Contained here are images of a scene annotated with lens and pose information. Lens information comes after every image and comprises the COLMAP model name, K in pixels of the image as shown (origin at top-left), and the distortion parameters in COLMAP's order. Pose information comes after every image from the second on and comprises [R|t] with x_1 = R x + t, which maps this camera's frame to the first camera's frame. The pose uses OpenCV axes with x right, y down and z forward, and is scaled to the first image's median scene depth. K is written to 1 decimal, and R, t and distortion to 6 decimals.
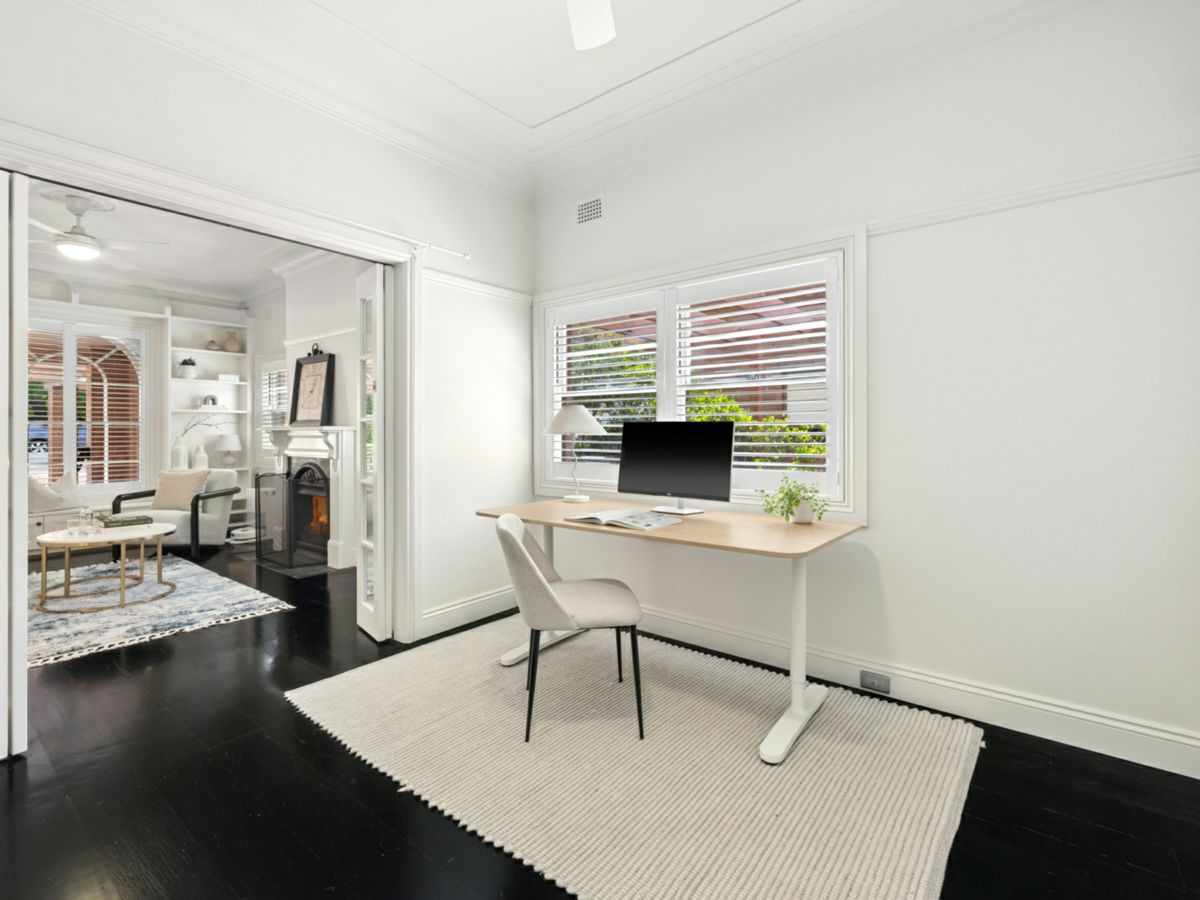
lens RADIAL K [[567.3, 0, 601.1], [0, 567.3, 439.6], [0, 0, 1]] dist [-0.036161, 0.020145]
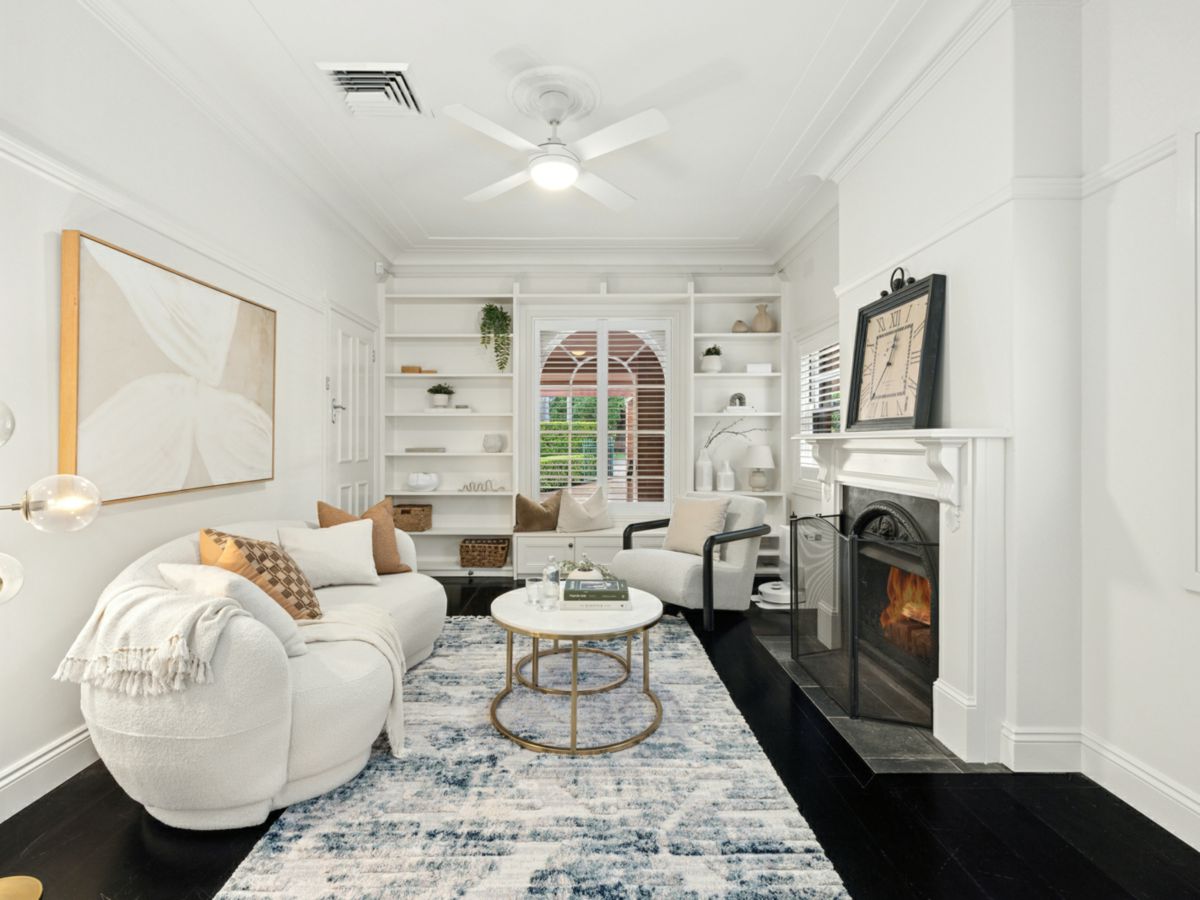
lens RADIAL K [[567.3, 0, 601.1], [0, 567.3, 439.6], [0, 0, 1]] dist [-0.036161, 0.020145]
pose [[0.637589, -0.004197, -0.770365, -0.250571], [-0.009737, 0.999861, -0.013507, -0.005341], [0.770315, 0.016113, 0.637460, 0.409782]]
